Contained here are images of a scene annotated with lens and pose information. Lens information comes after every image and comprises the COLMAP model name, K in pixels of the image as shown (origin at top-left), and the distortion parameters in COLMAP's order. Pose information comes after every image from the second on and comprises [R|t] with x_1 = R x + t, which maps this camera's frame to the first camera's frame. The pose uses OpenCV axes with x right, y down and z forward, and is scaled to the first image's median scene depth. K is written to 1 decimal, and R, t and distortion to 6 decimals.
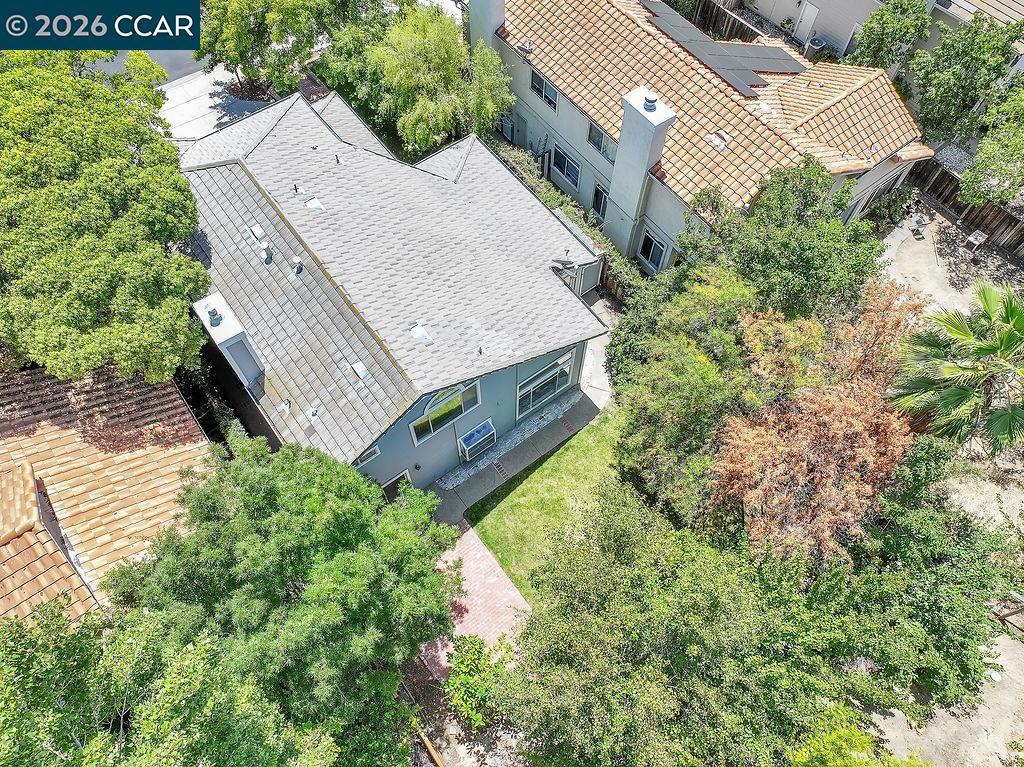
lens RADIAL K [[730.1, 0, 512.0], [0, 730.1, 383.5], [0, 0, 1]] dist [0.003100, 0.004659]
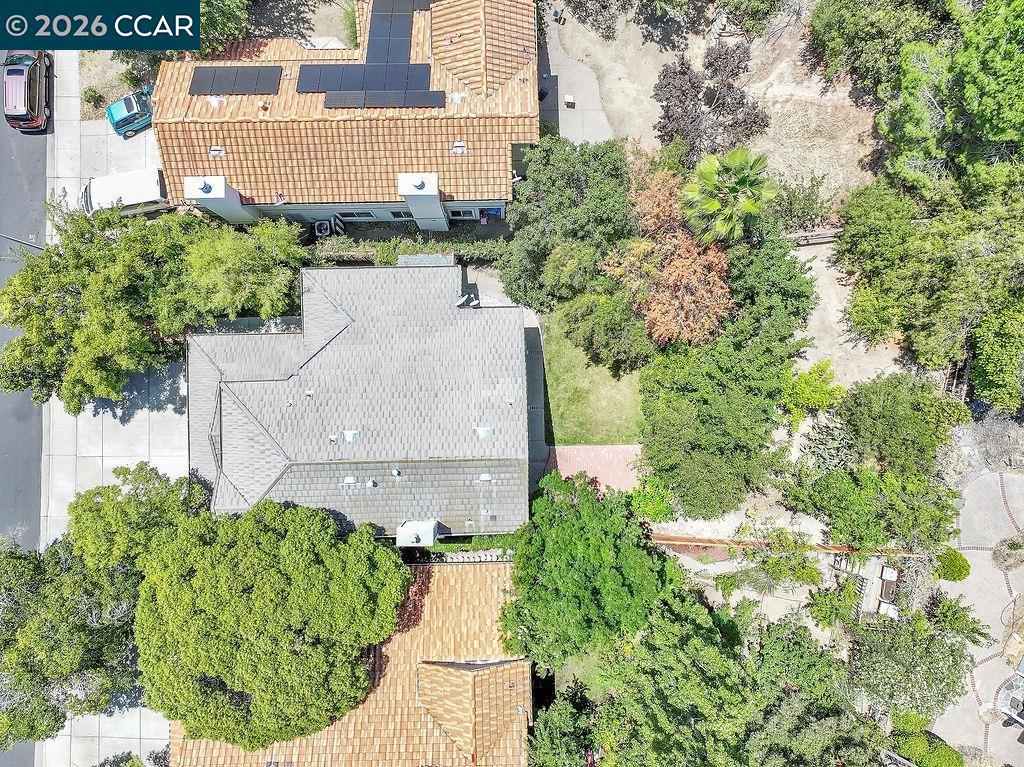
lens RADIAL K [[725.8, 0, 512.0], [0, 725.8, 383.5], [0, 0, 1]] dist [-0.000932, -0.000790]
pose [[0.582798, -0.812556, 0.009947, -0.018830], [0.713034, 0.517211, 0.473366, -0.736169], [-0.389781, -0.268784, 0.880810, -0.330267]]
